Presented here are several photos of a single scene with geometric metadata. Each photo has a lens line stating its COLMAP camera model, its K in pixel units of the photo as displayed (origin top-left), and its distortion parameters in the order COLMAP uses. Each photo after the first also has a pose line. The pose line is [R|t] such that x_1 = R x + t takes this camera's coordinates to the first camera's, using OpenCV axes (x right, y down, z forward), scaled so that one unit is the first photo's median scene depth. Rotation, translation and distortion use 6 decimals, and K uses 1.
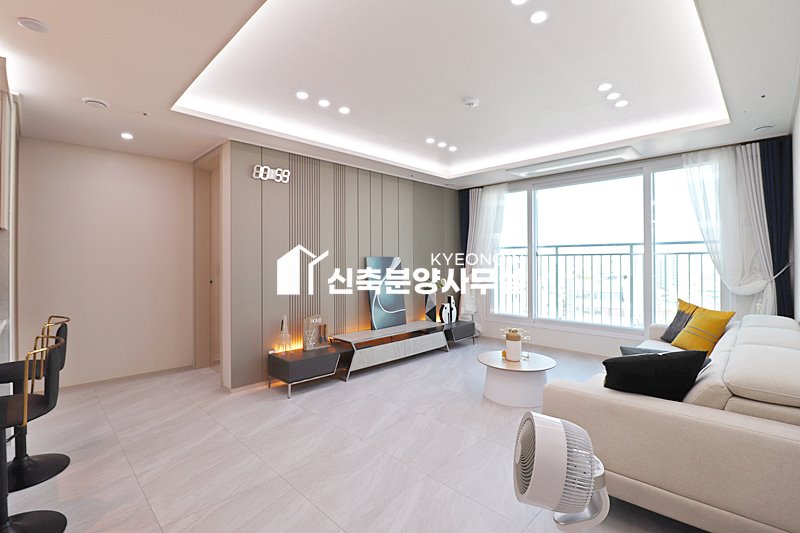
lens RADIAL K [[373.7, 0, 402.8], [0, 373.7, 258.4], [0, 0, 1]] dist [-0.003878, -0.000127]
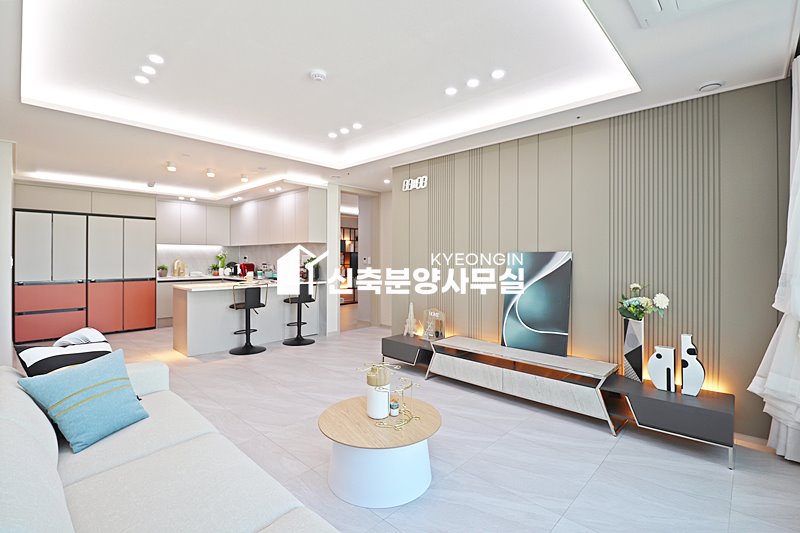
lens RADIAL K [[373.7, 0, 404.0], [0, 373.7, 262.8], [0, 0, 1]] dist [-0.003878, -0.000127]
pose [[0.012009, 0.012852, -0.999845, 0.734442], [-0.000440, 0.999917, 0.012848, 0.009526], [0.999928, 0.000286, 0.012014, 0.831232]]
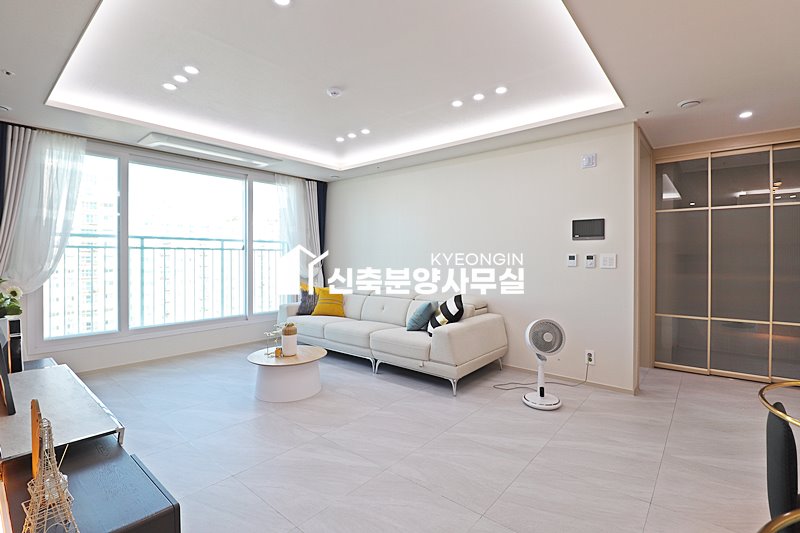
lens RADIAL K [[373.7, 0, 399.7], [0, 373.7, 264.2], [0, 0, 1]] dist [-0.003878, -0.000127]
pose [[-0.083732, -0.023471, 0.996212, -0.572722], [-0.009643, 0.999695, 0.022743, 0.003479], [-0.996442, -0.007702, -0.083933, 0.636143]]
